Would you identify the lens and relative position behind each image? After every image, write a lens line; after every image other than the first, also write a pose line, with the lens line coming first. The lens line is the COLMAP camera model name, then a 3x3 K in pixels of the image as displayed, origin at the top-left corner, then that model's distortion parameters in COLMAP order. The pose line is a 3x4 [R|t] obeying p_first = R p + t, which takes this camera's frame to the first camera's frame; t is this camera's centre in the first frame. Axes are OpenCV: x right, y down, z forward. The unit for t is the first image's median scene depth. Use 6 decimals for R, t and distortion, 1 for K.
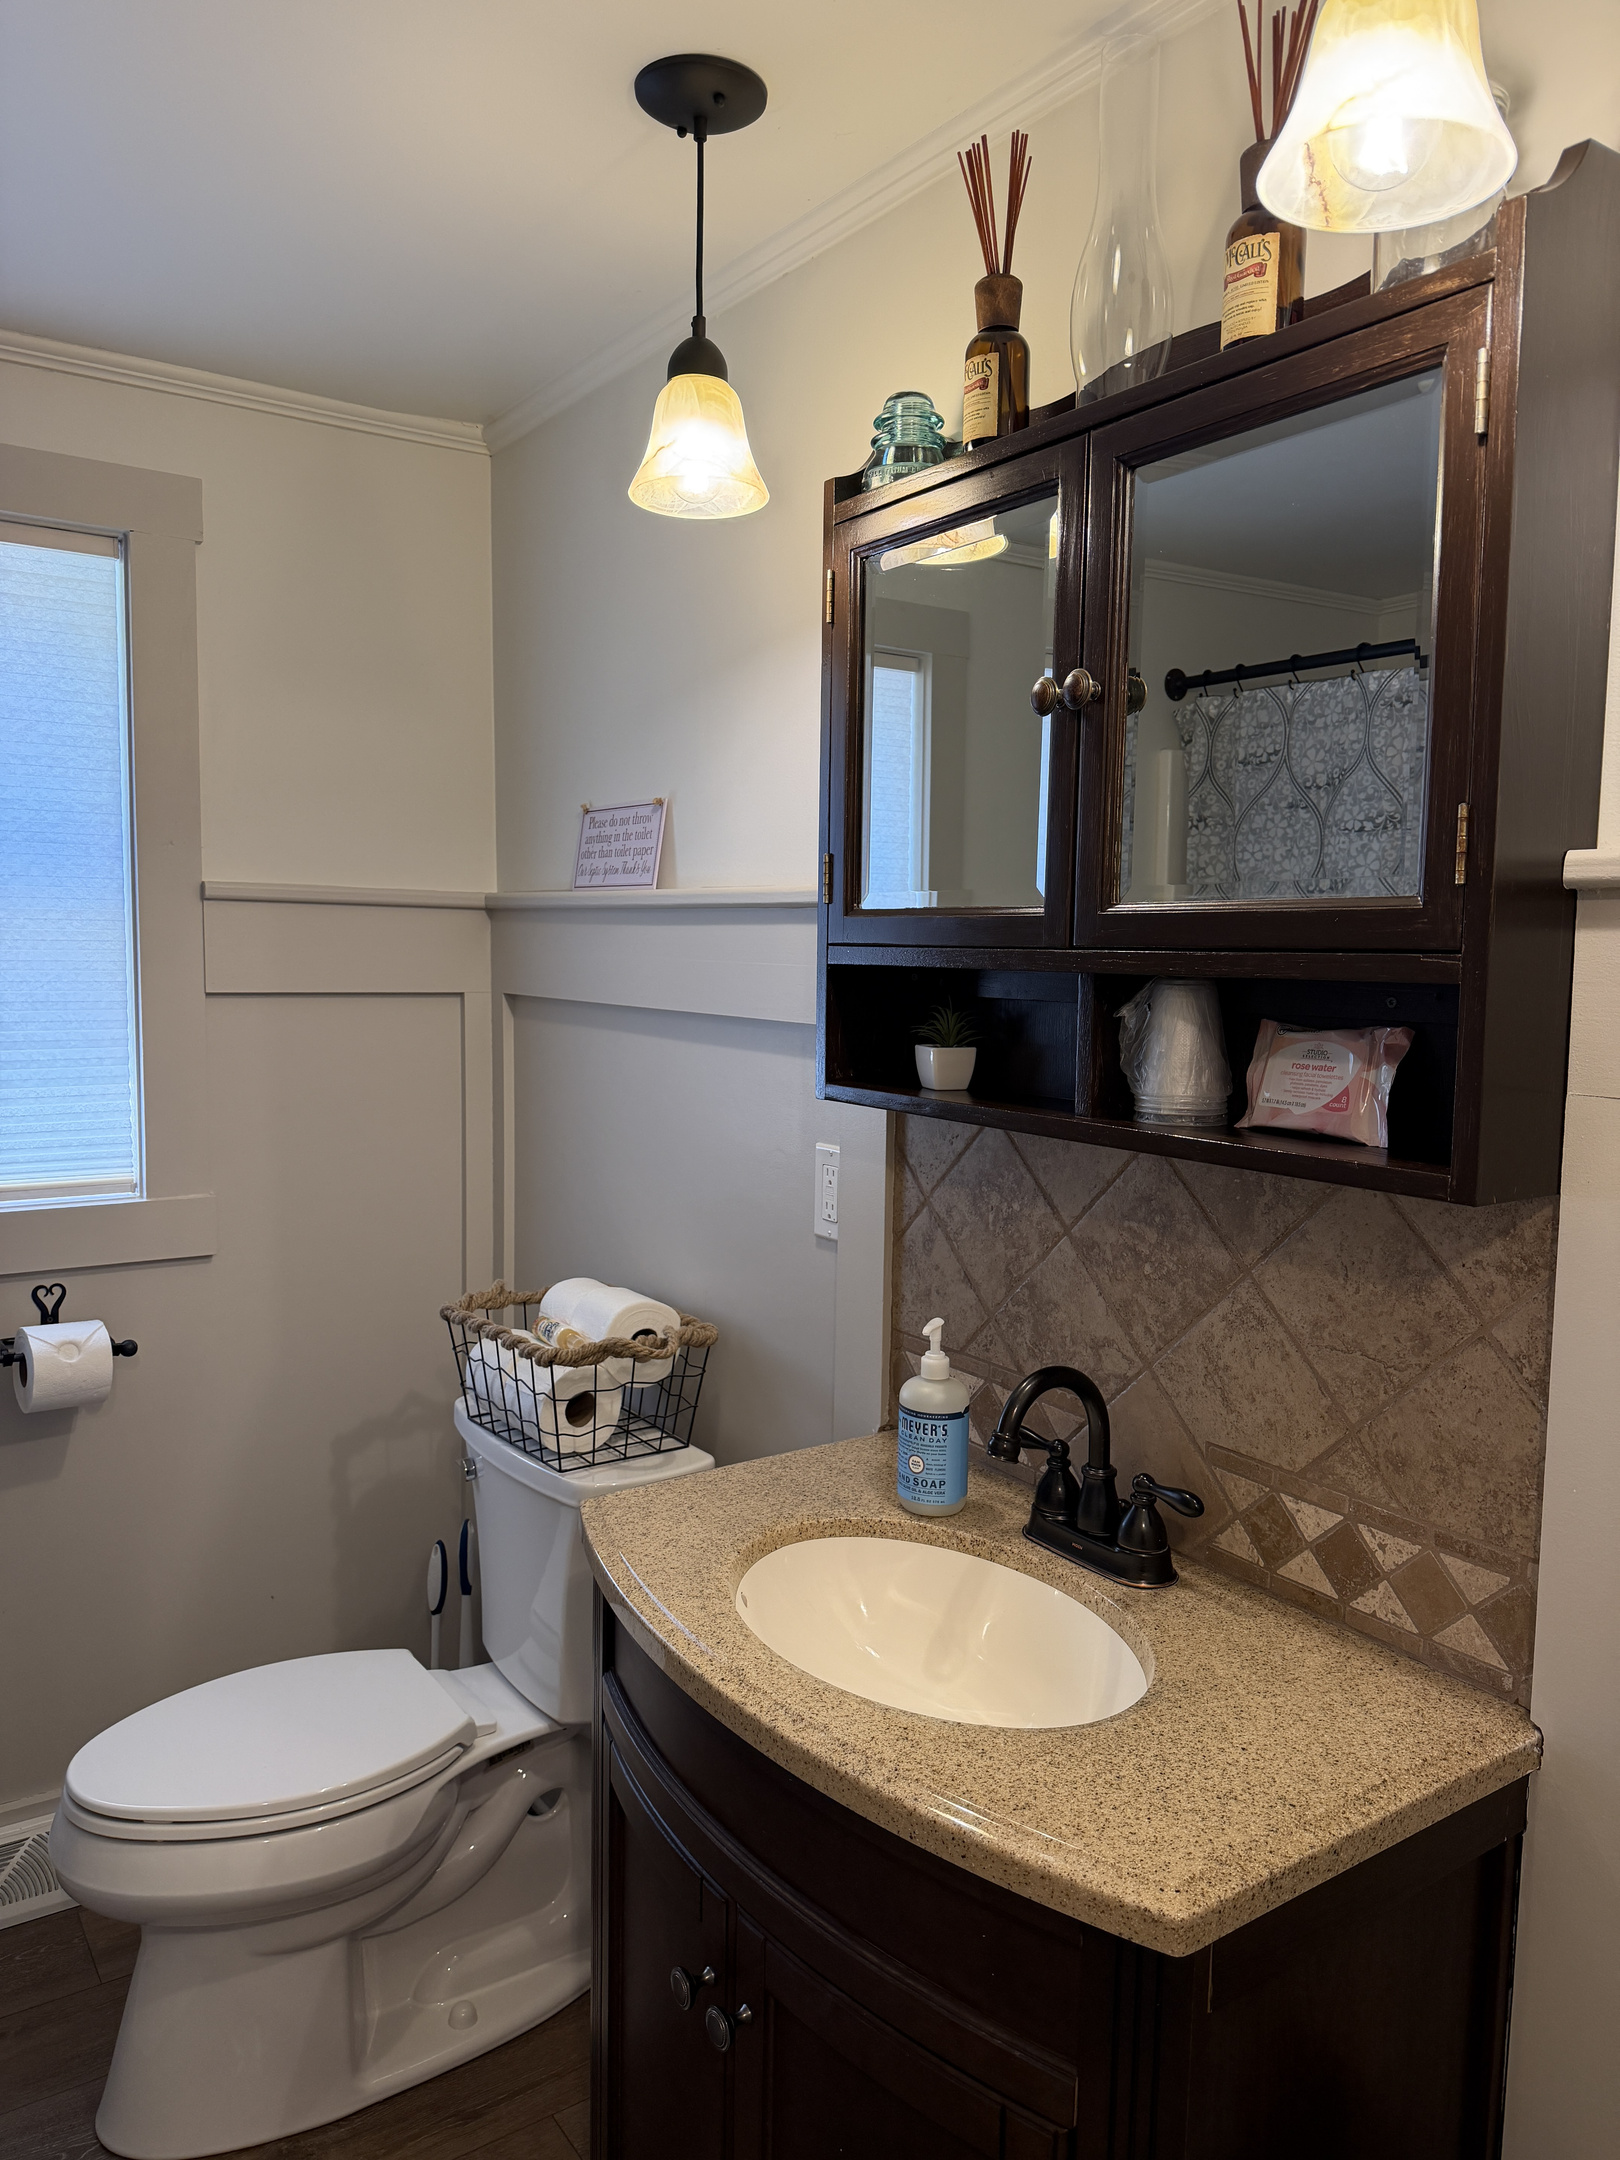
lens RADIAL K [[1501.2, 0, 810.0], [0, 1501.2, 1080.0], [0, 0, 1]] dist [0.147579, -0.278678]
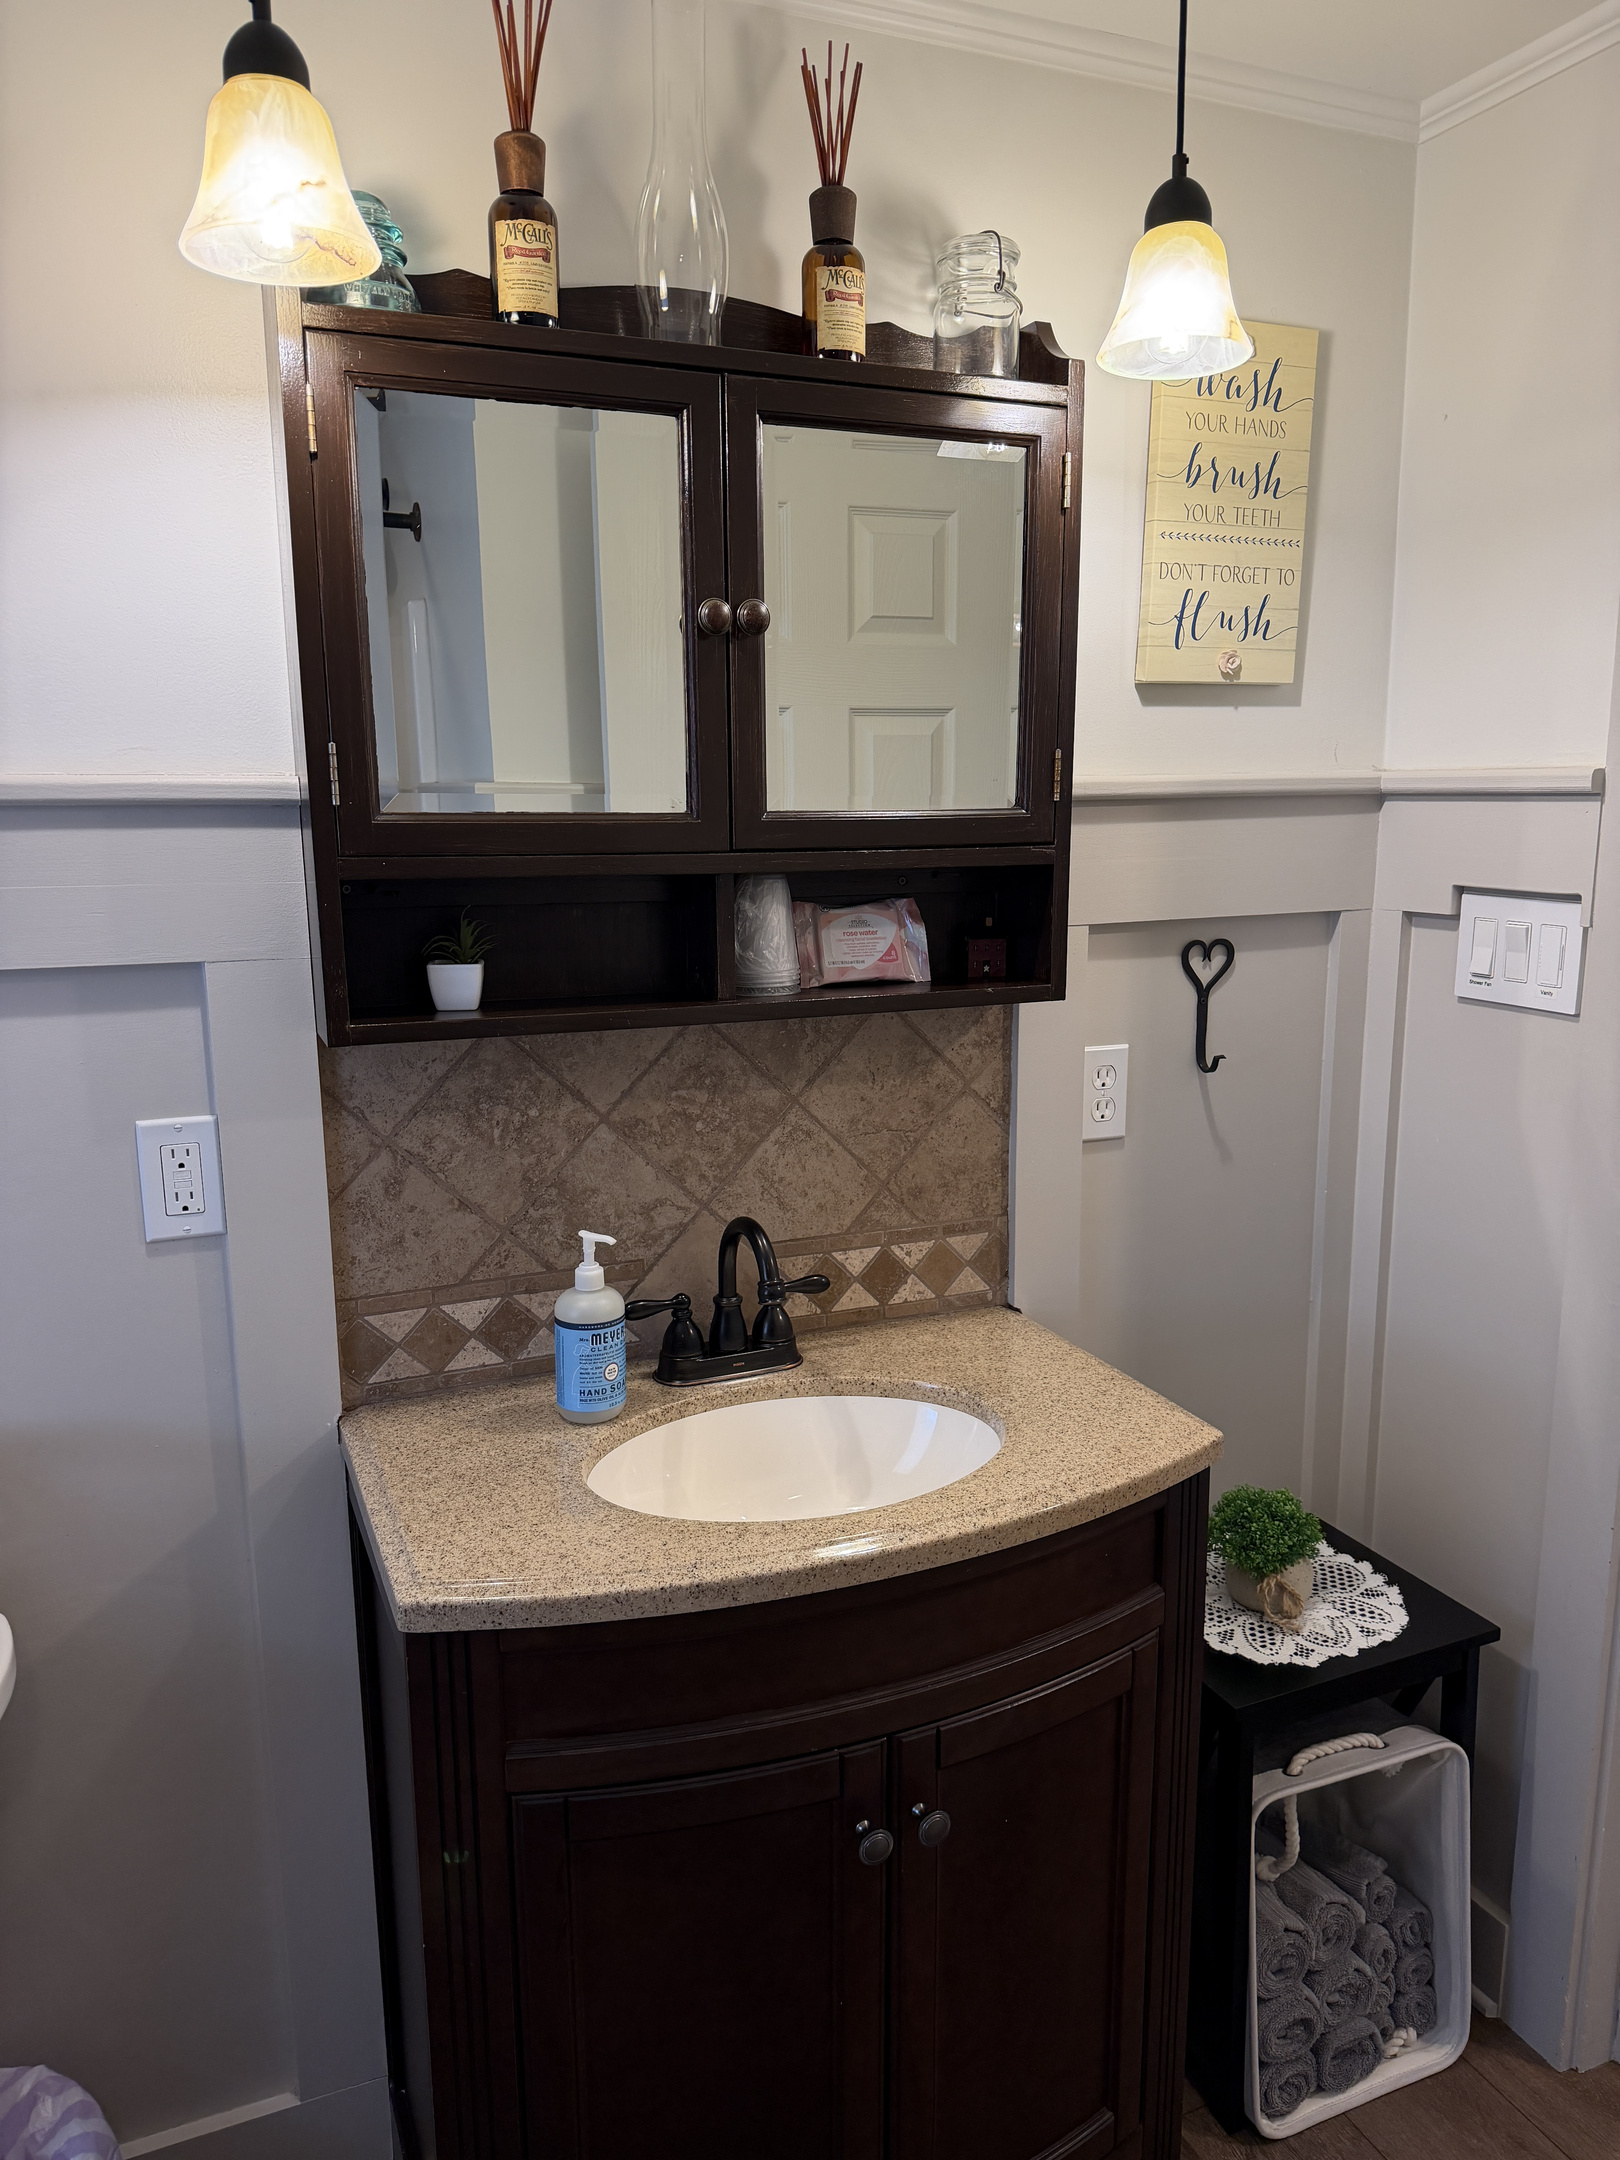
lens RADIAL K [[1501.2, 0, 810.0], [0, 1501.2, 1080.0], [0, 0, 1]] dist [0.147579, -0.278678]
pose [[0.210516, -0.196416, 0.957655, -0.941628], [0.100023, 0.978794, 0.178765, -0.118530], [-0.972460, 0.058155, 0.225698, 0.714468]]
